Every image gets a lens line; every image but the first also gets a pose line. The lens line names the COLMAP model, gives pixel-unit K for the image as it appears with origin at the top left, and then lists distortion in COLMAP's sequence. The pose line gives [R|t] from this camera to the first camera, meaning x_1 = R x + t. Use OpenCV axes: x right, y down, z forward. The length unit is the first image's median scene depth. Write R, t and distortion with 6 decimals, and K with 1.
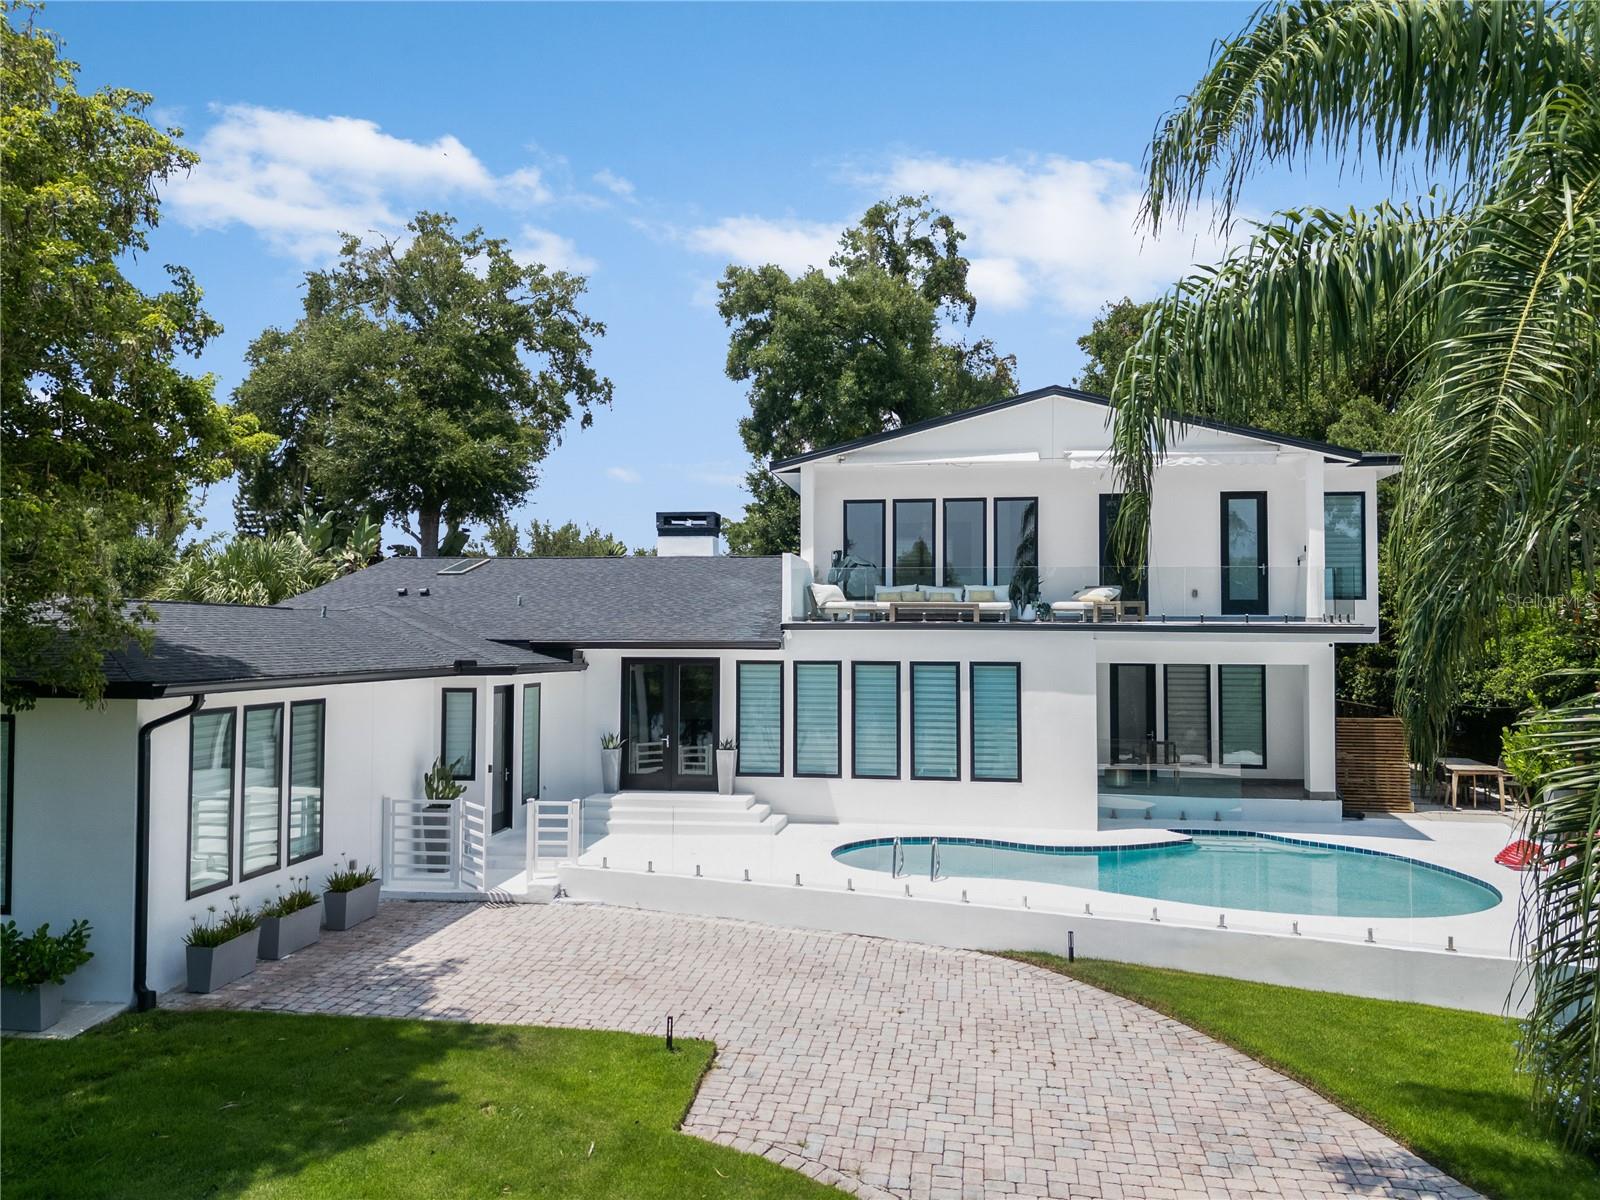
lens RADIAL K [[1086.7, 0, 800.0], [0, 1086.7, 600.0], [0, 0, 1]] dist [0.042229, -0.003977]
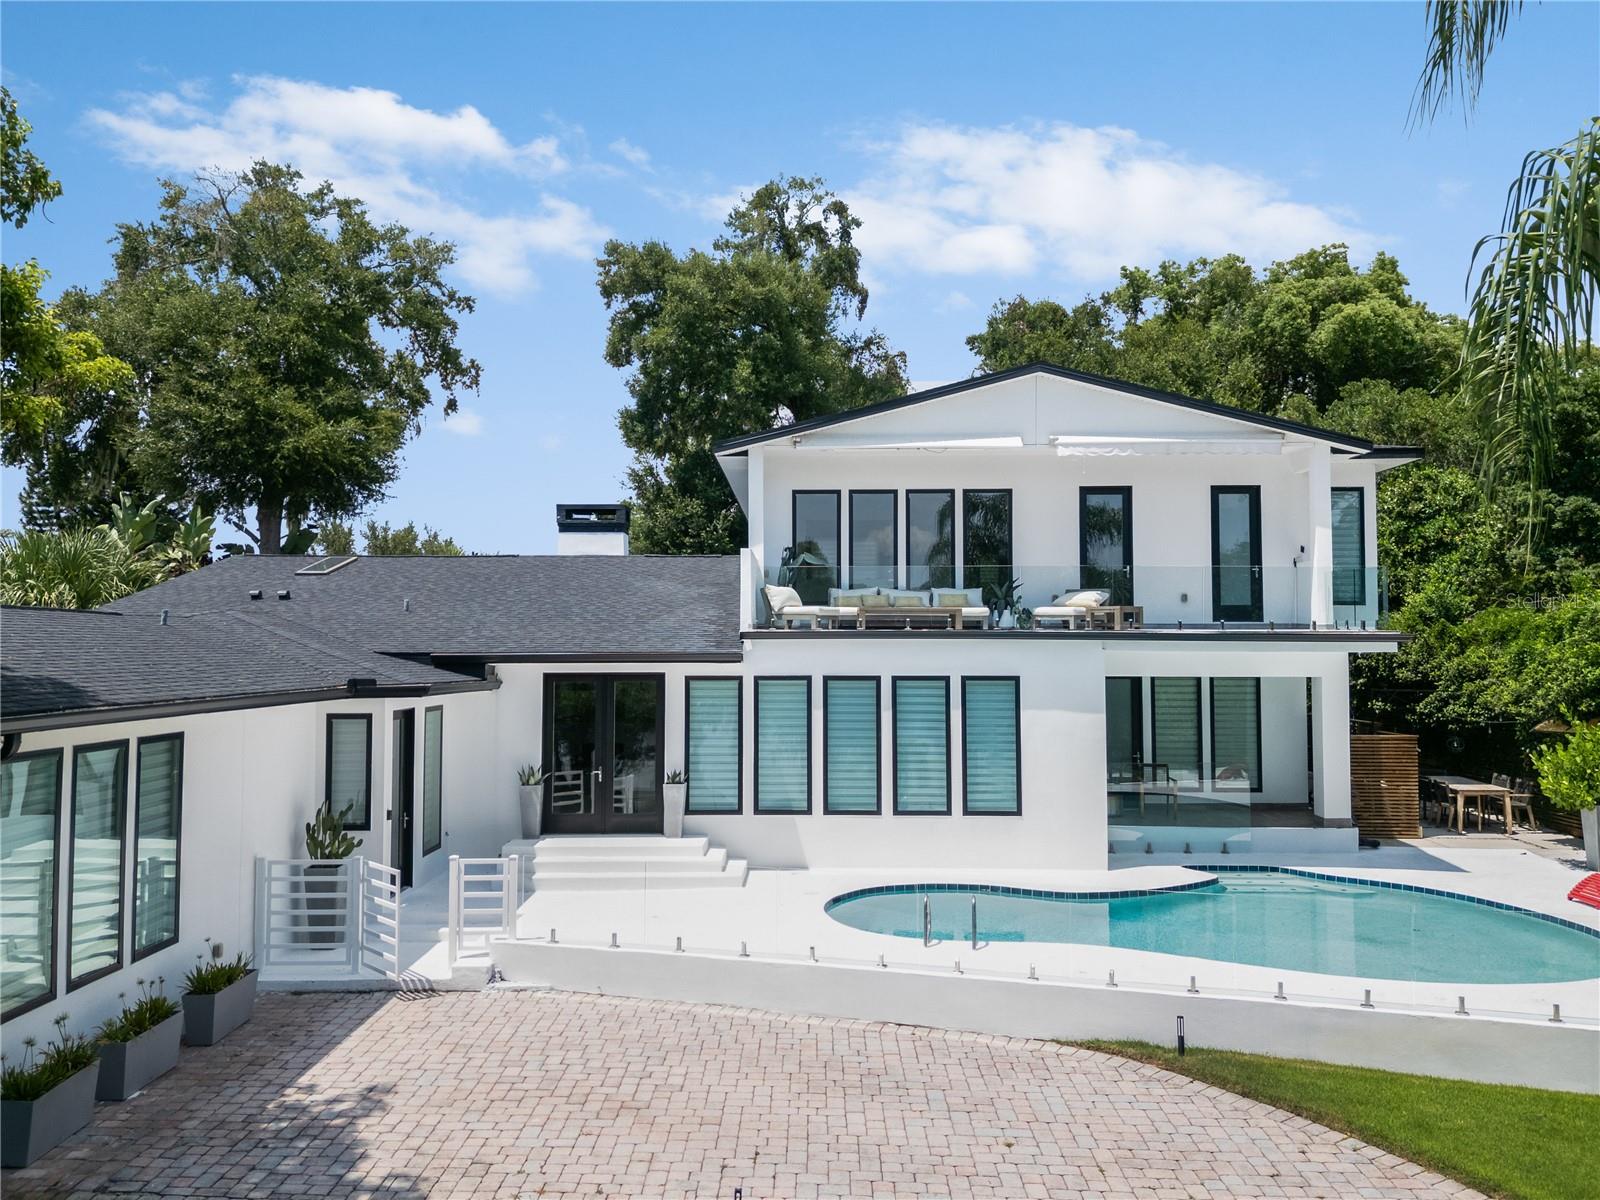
lens RADIAL K [[1125.7, 0, 785.8], [0, 1125.7, 600.1], [0, 0, 1]] dist [0.036334, -0.004906]
pose [[0.993144, 0.001839, 0.116883, -0.076915], [-0.000820, 0.999961, -0.008772, 0.004324], [-0.116895, 0.008616, 0.993107, 0.119657]]
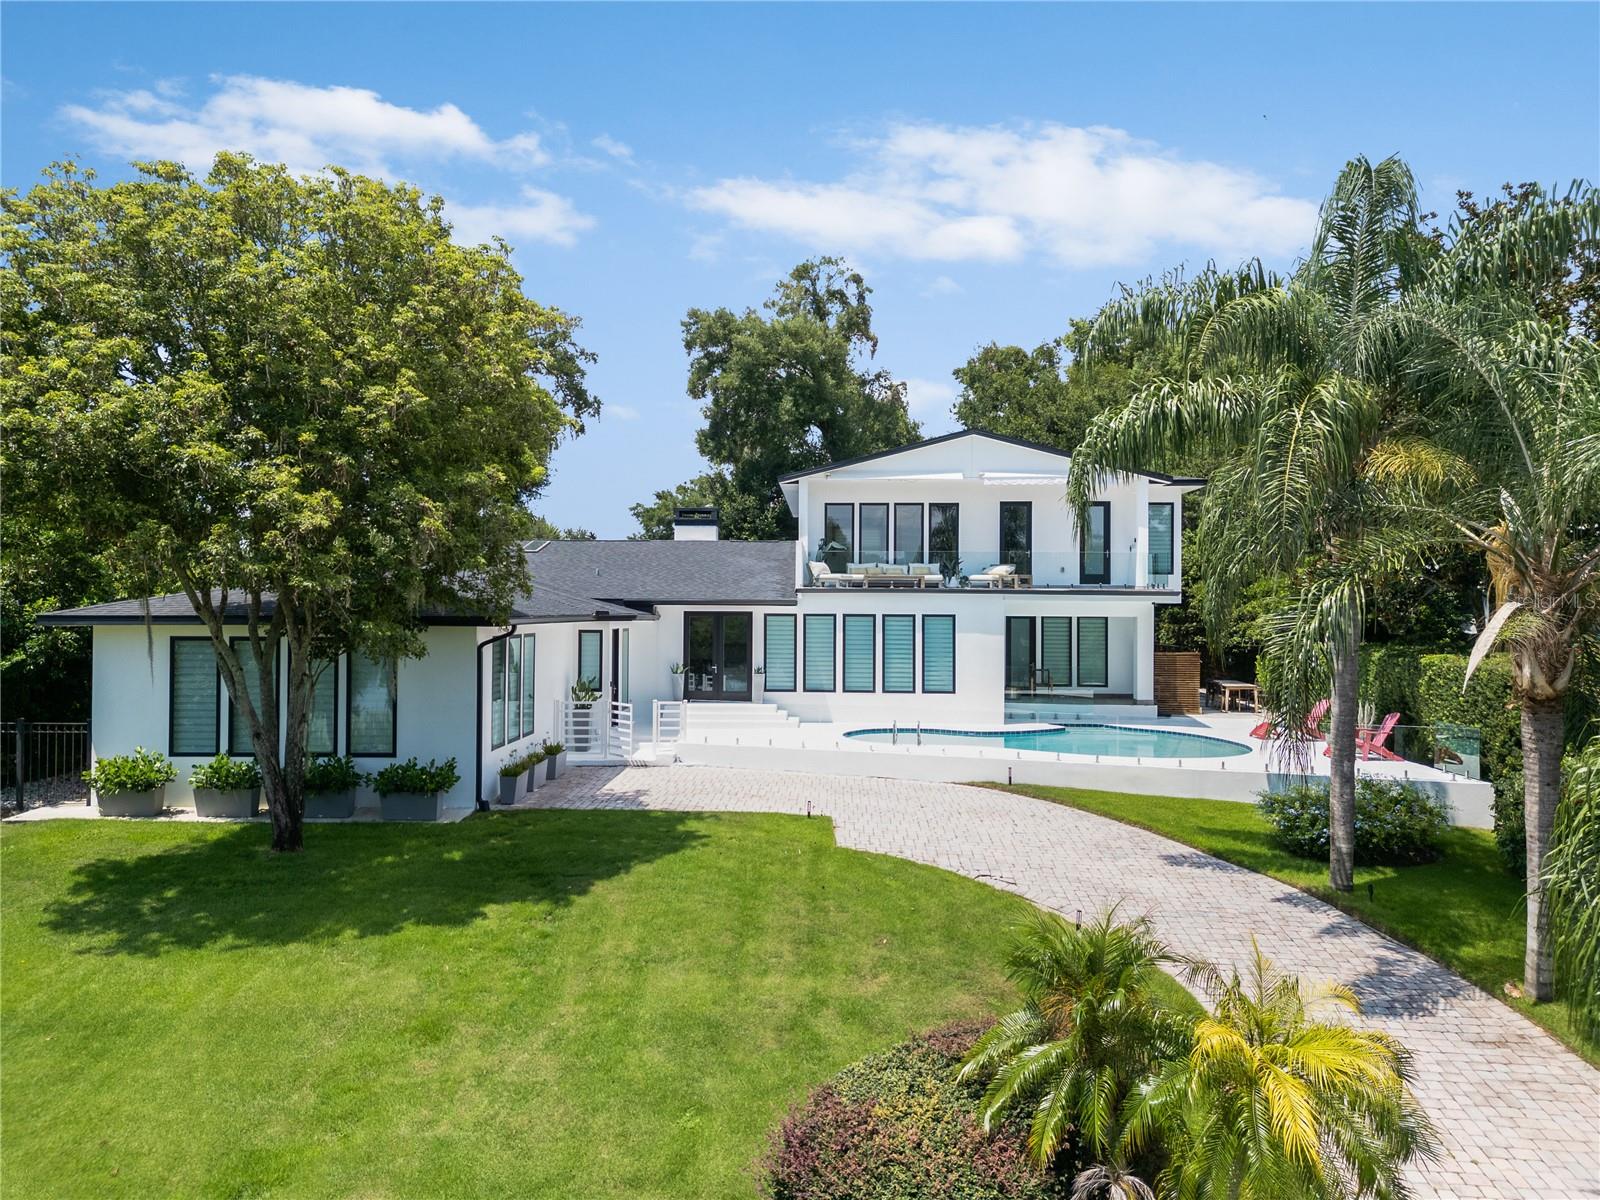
lens RADIAL K [[916.3, 0, 793.3], [0, 916.3, 593.1], [0, 0, 1]] dist [0.058695, -0.000087]
pose [[0.995314, 0.004558, 0.096591, -0.128910], [-0.006525, 0.999778, 0.020056, 0.002980], [-0.096478, -0.020592, 0.995122, -0.218563]]
